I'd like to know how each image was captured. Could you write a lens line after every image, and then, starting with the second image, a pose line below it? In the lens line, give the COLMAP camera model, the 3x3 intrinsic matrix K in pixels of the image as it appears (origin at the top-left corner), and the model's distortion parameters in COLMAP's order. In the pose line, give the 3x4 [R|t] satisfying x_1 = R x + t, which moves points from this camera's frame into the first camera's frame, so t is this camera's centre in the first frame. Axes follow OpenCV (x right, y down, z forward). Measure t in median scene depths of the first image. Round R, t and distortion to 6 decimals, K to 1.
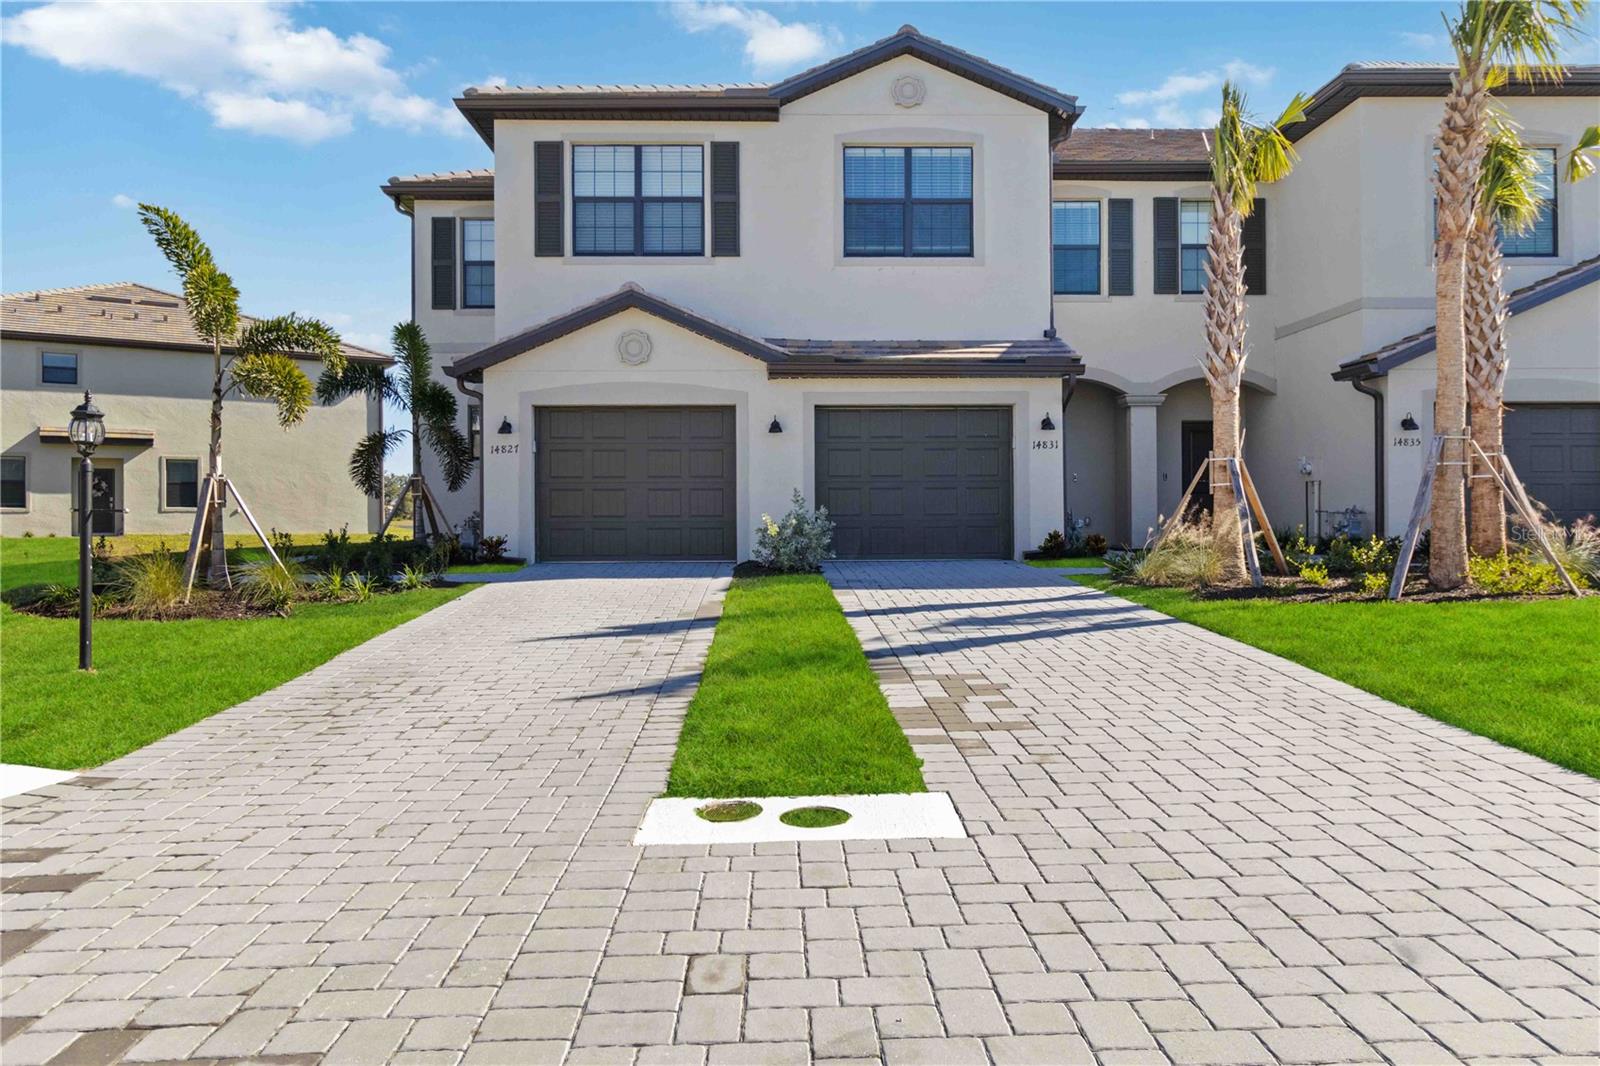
lens RADIAL K [[1048.3, 0, 800.3], [0, 1048.3, 517.4], [0, 0, 1]] dist [-0.001636, -0.003383]
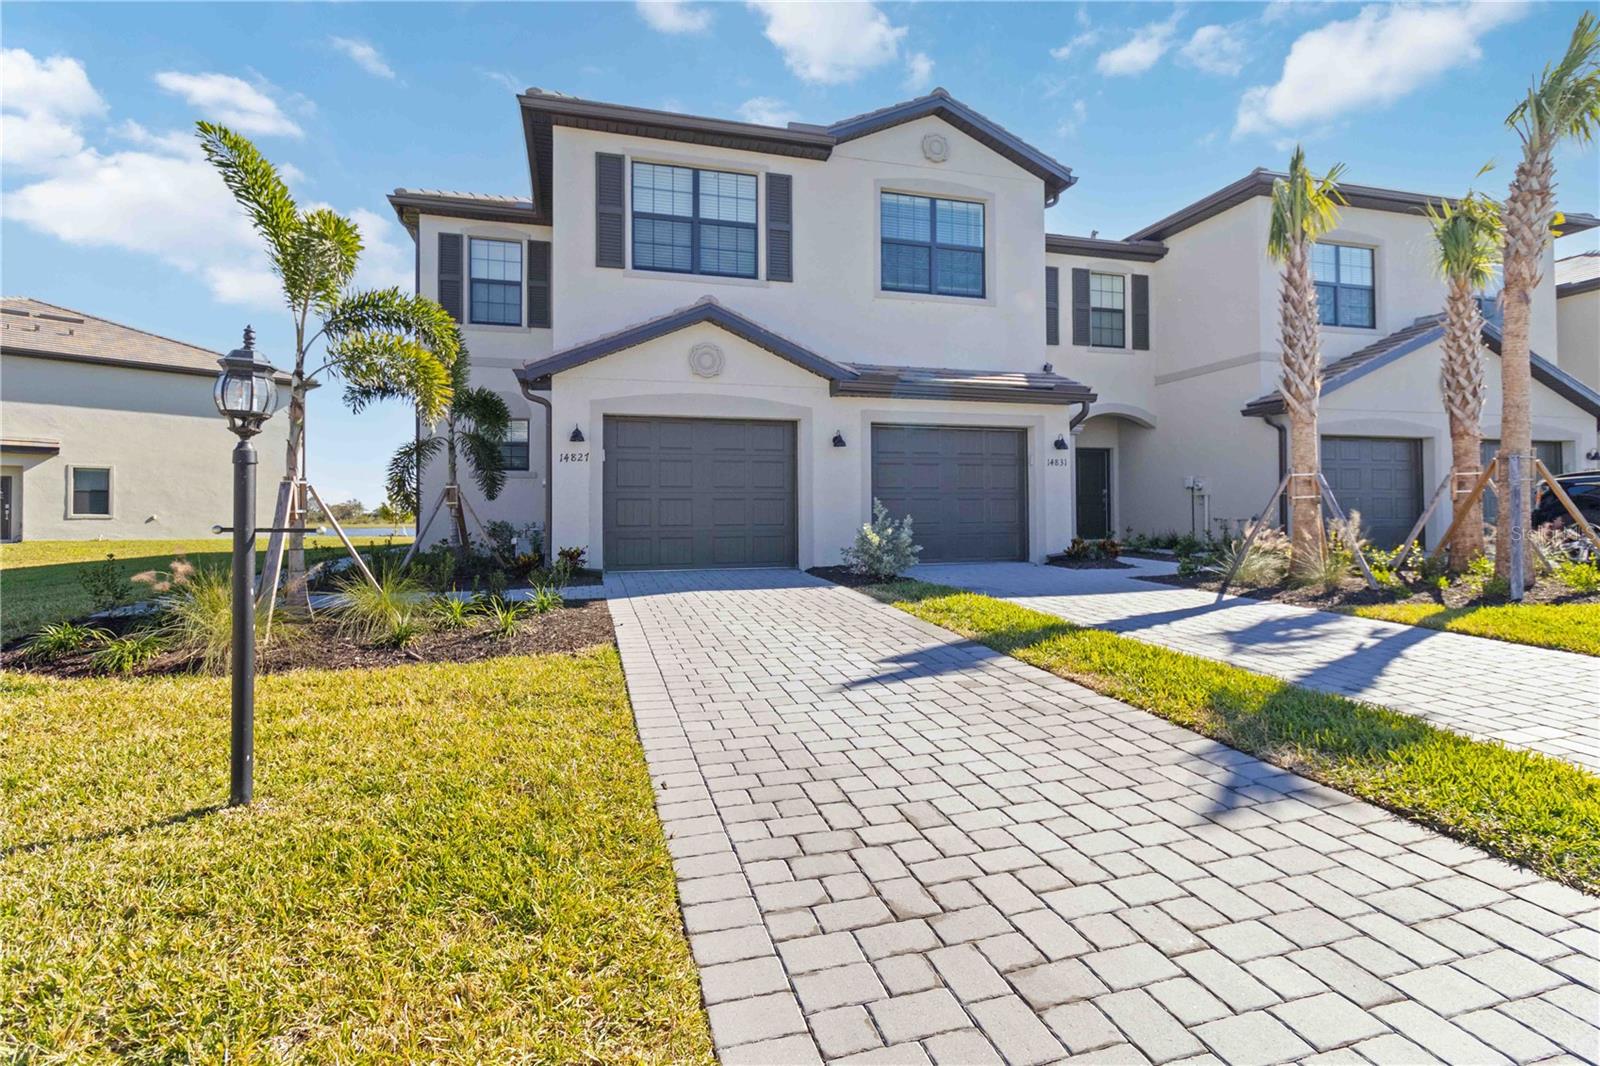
lens RADIAL K [[757.6, 0, 805.4], [0, 757.6, 507.8], [0, 0, 1]] dist [0.003550, 0.001317]
pose [[0.969127, 0.001914, 0.246555, -0.235621], [0.002218, 0.999862, -0.016481, -0.005552], [-0.246553, 0.016519, 0.968989, 0.249909]]
